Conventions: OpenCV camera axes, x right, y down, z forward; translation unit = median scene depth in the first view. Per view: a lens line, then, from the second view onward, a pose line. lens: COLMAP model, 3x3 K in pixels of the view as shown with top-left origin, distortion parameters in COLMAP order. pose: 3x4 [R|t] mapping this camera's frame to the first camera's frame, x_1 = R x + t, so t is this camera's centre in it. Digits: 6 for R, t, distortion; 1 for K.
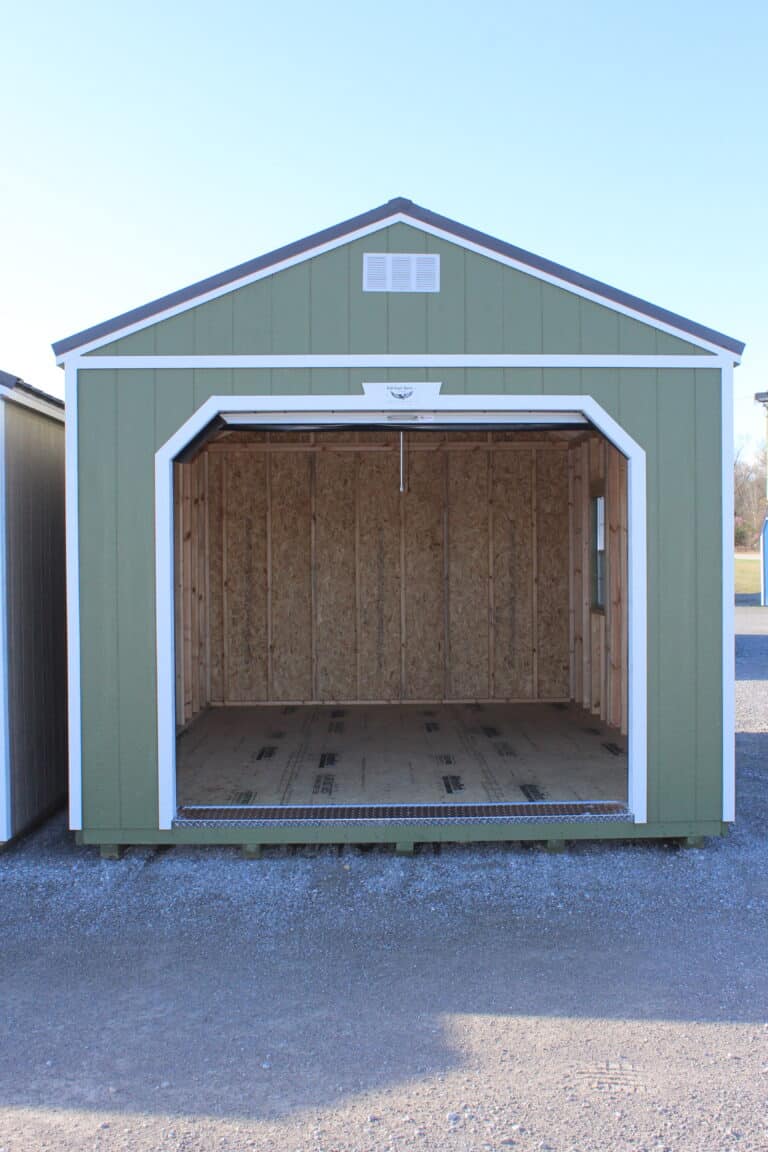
lens RADIAL K [[783.1, 0, 409.7], [0, 783.1, 555.6], [0, 0, 1]] dist [-0.034187, 0.003498]
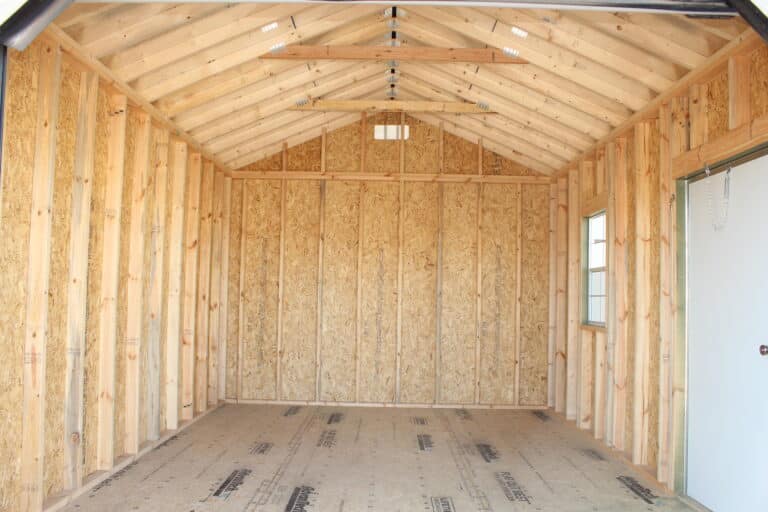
lens RADIAL K [[622.8, 0, 387.9], [0, 622.8, 259.9], [0, 0, 1]] dist [-0.110482, 0.066985]
pose [[0.999183, 0.026079, -0.030876, 0.000456], [-0.027060, 0.999128, -0.031791, 0.008806], [0.030020, 0.032600, 0.999018, 0.111143]]
